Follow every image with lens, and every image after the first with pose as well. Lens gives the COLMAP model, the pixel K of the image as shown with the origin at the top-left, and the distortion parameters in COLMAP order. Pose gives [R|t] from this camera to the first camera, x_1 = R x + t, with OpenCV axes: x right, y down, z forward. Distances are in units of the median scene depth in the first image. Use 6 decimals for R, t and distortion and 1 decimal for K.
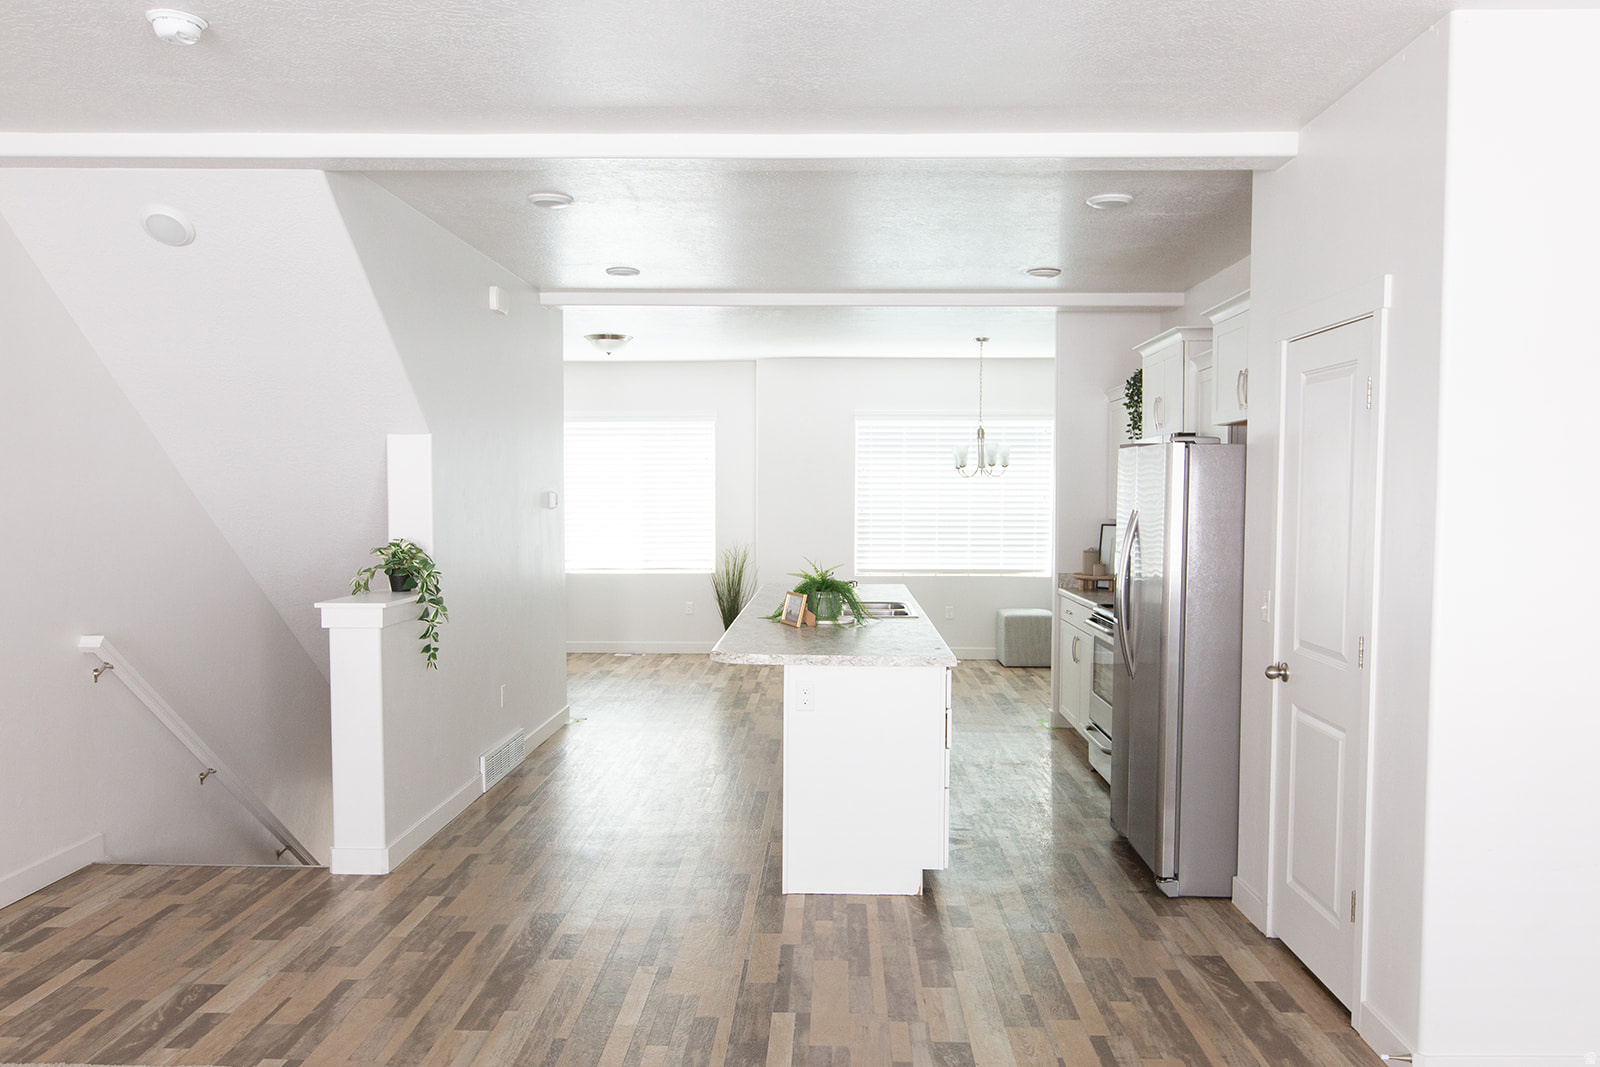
lens RADIAL K [[1230.9, 0, 794.9], [0, 1230.9, 548.9], [0, 0, 1]] dist [0.002986, 0.005646]
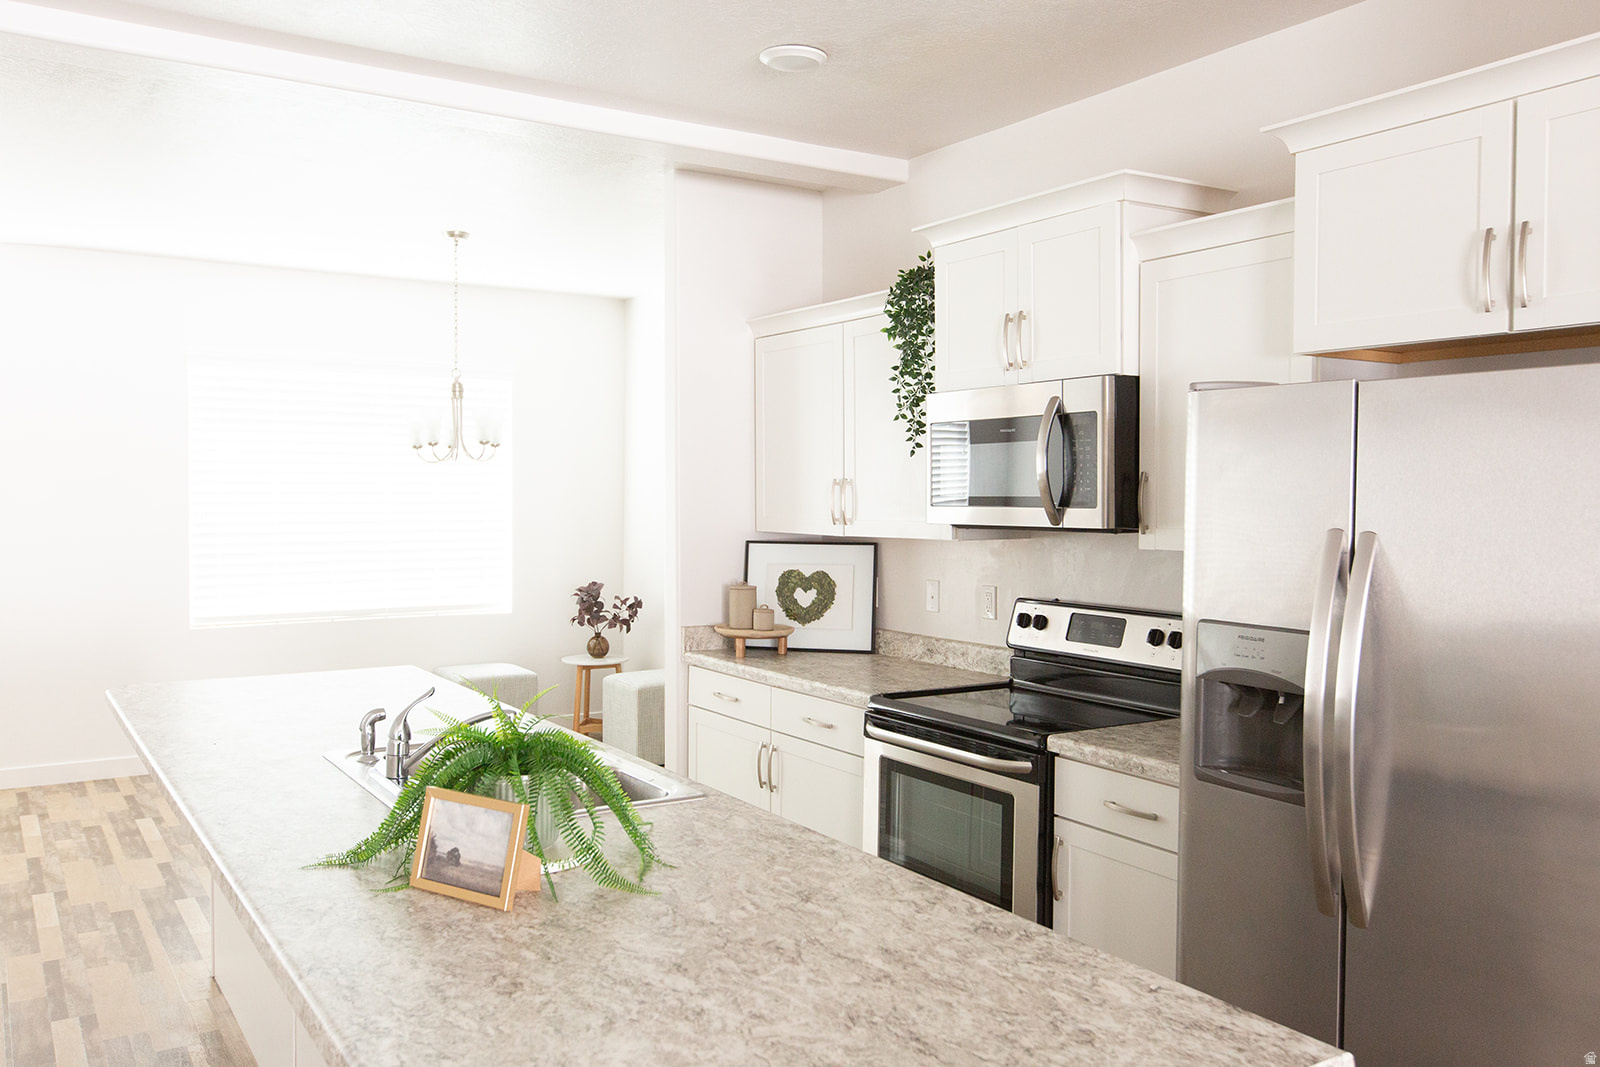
lens RADIAL K [[1291.3, 0, 802.3], [0, 1291.3, 534.5], [0, 0, 1]] dist [-0.001015, 0.012104]
pose [[0.825063, -0.017093, 0.564783, -0.115477], [0.023300, 0.999721, -0.003782, -0.028119], [-0.564561, 0.016280, 0.825231, 0.647385]]
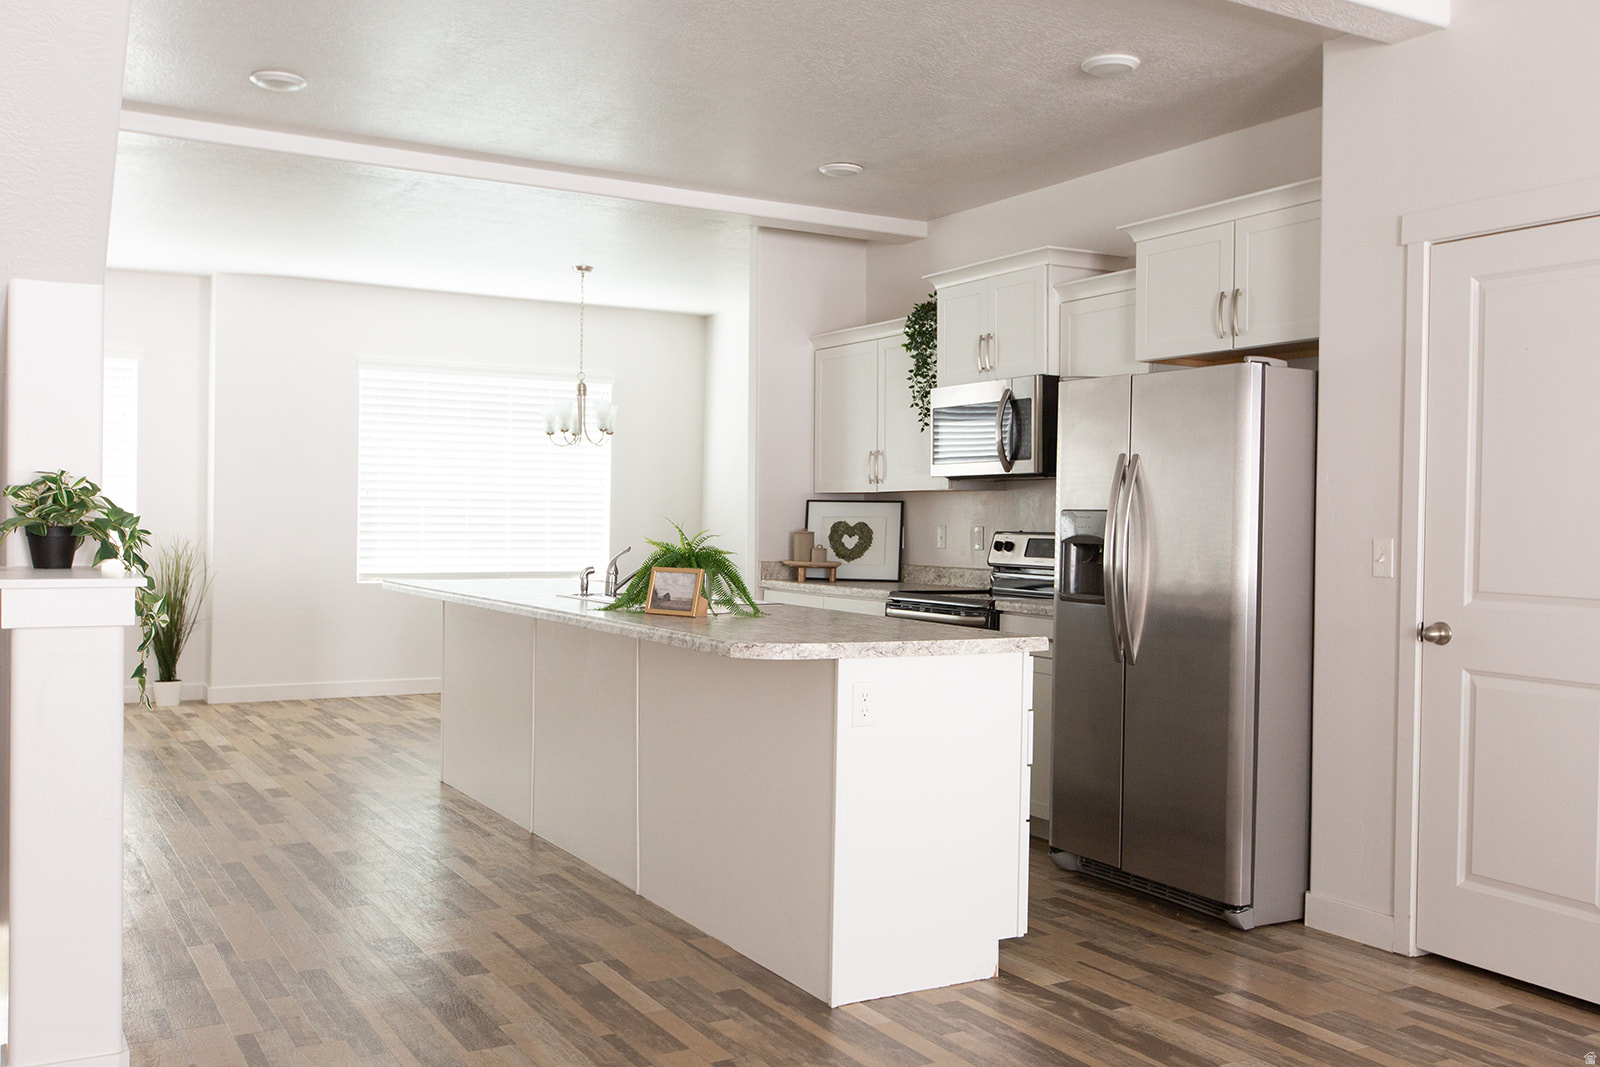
lens RADIAL K [[1440.3, 0, 795.4], [0, 1440.3, 528.7], [0, 0, 1]] dist [-0.009186, -0.002156]
pose [[0.852879, 0.005612, 0.522079, -0.346679], [0.012115, 0.999460, -0.030535, 0.037946], [-0.521968, 0.032368, 0.852350, 0.278767]]
